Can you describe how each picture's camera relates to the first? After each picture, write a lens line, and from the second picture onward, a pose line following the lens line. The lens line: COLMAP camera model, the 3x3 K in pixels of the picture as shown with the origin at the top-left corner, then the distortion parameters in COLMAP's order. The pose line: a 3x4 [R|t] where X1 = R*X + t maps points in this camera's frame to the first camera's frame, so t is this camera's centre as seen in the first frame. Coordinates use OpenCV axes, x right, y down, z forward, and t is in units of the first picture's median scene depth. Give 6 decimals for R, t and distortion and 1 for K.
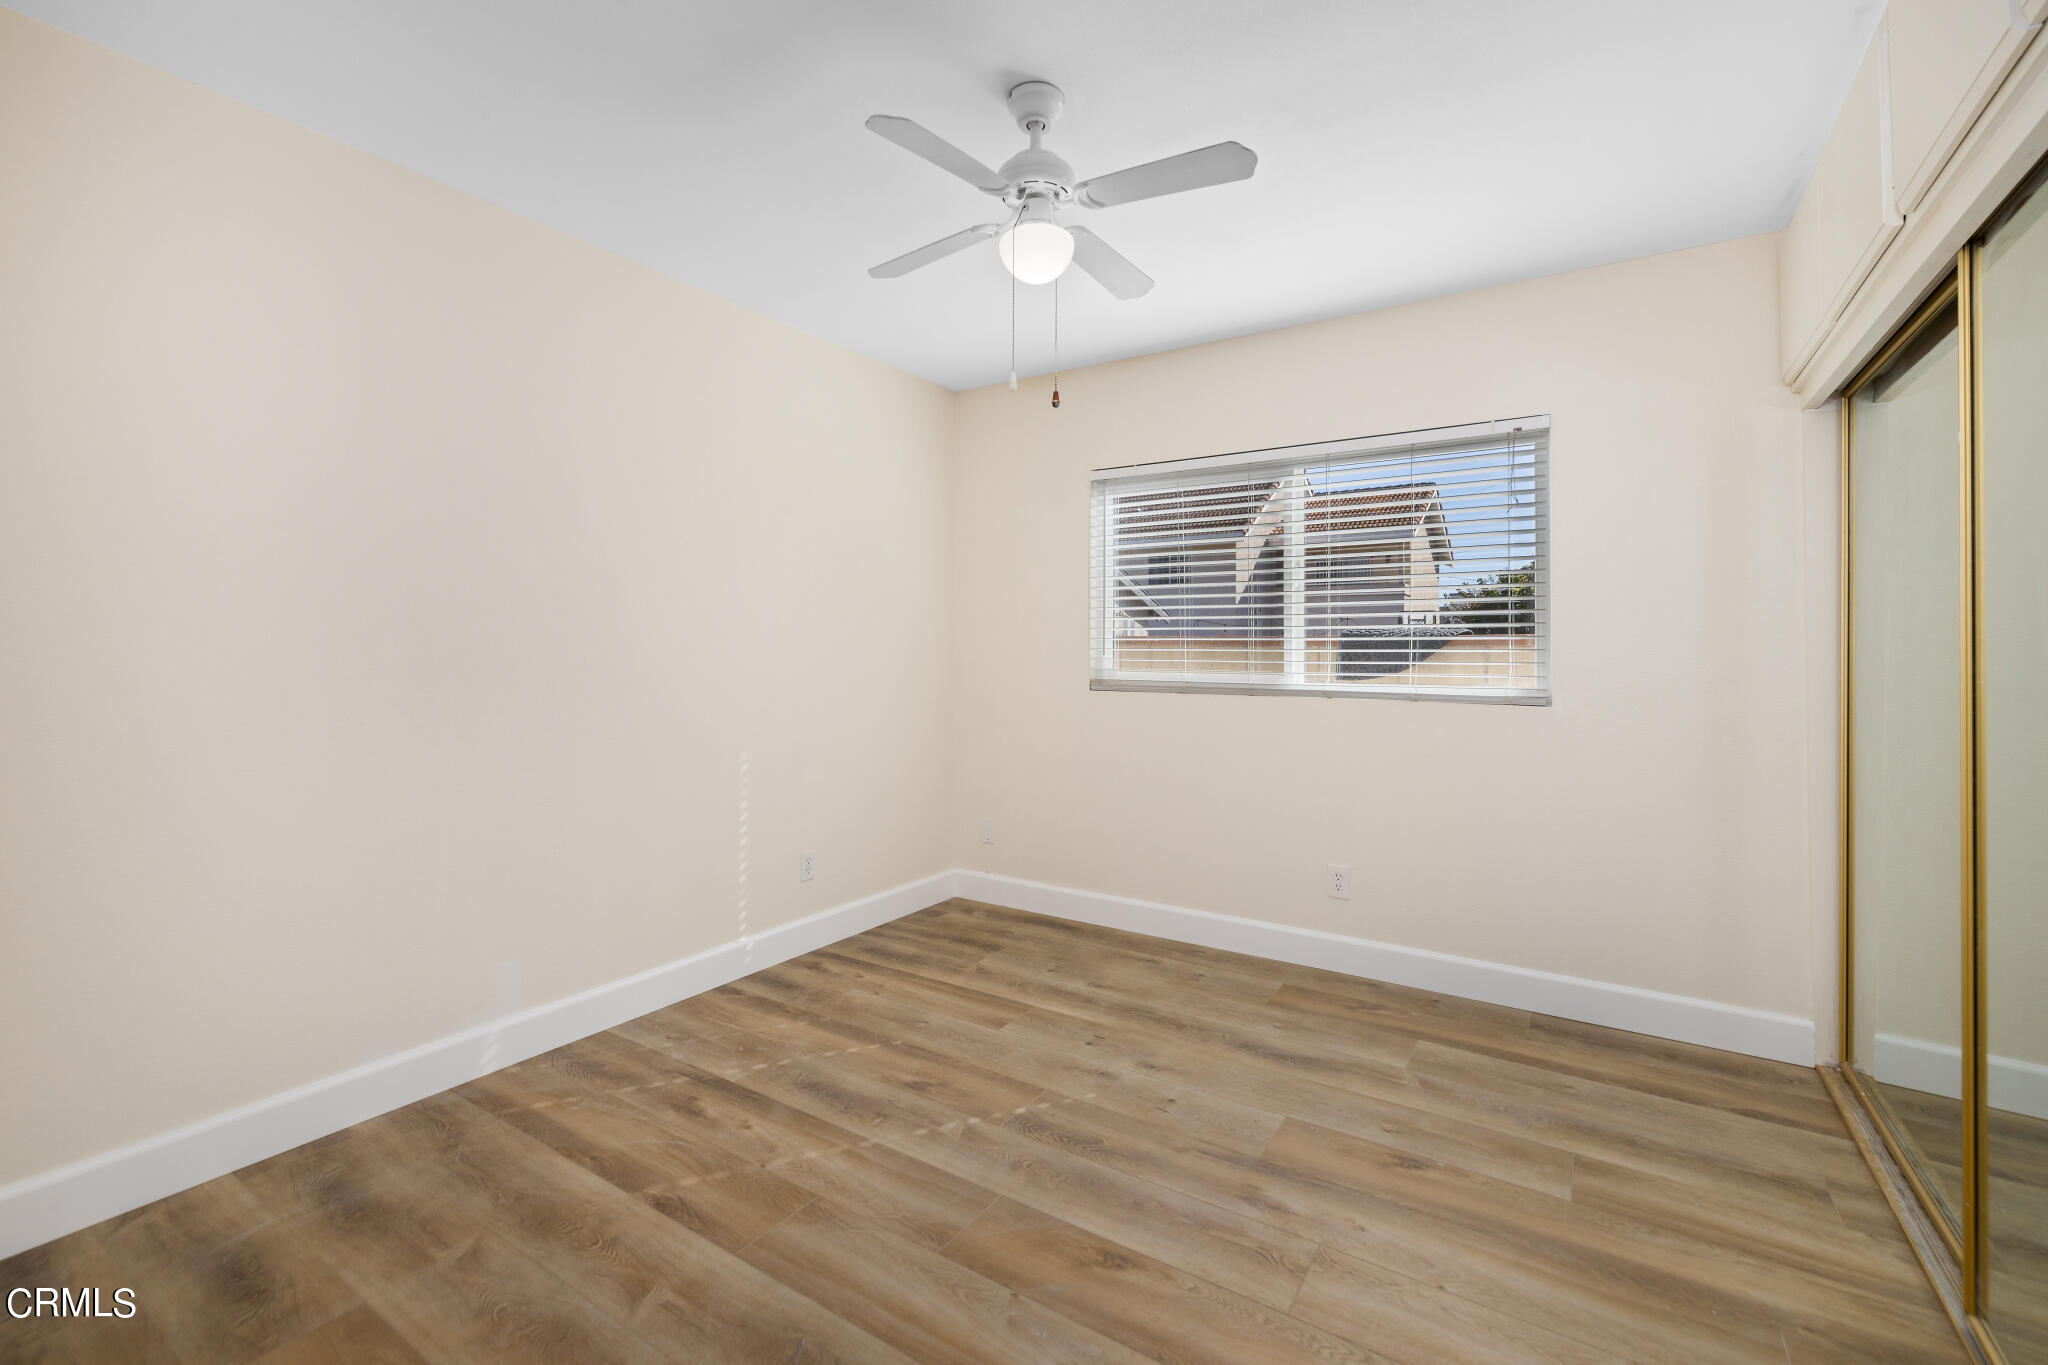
lens RADIAL K [[864.5, 0, 1027.4], [0, 864.5, 661.0], [0, 0, 1]] dist [0.001377, 0.000159]
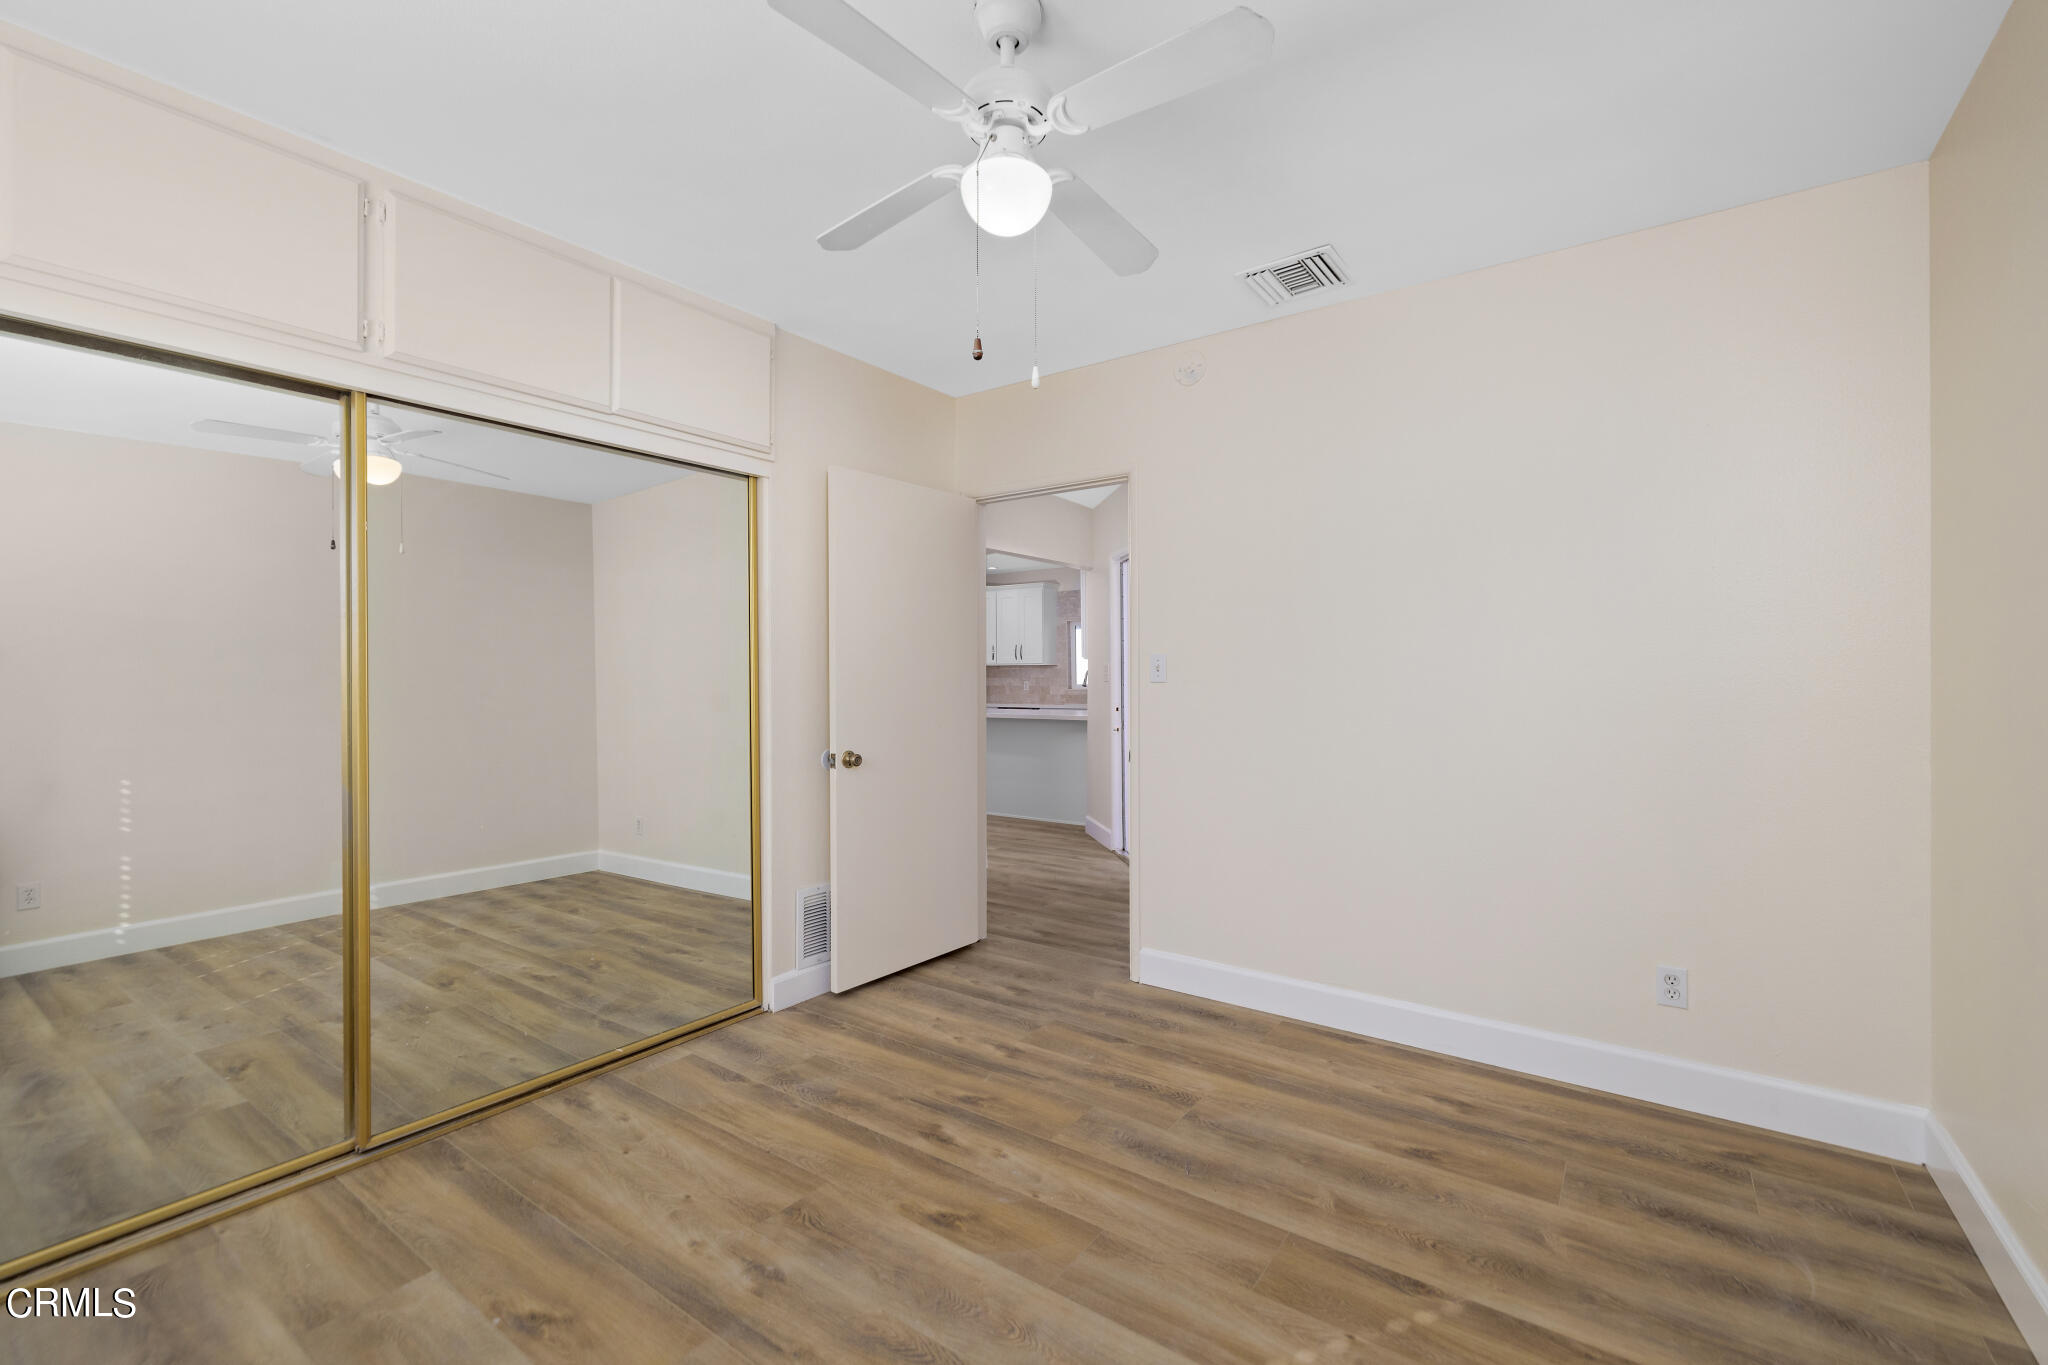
lens RADIAL K [[864.5, 0, 1027.4], [0, 864.5, 661.0], [0, 0, 1]] dist [0.001377, 0.000159]
pose [[-0.999068, -0.001847, 0.043118, -0.050534], [-0.003083, 0.999585, -0.028627, -0.004315], [-0.043047, -0.028733, -0.998660, 2.049987]]
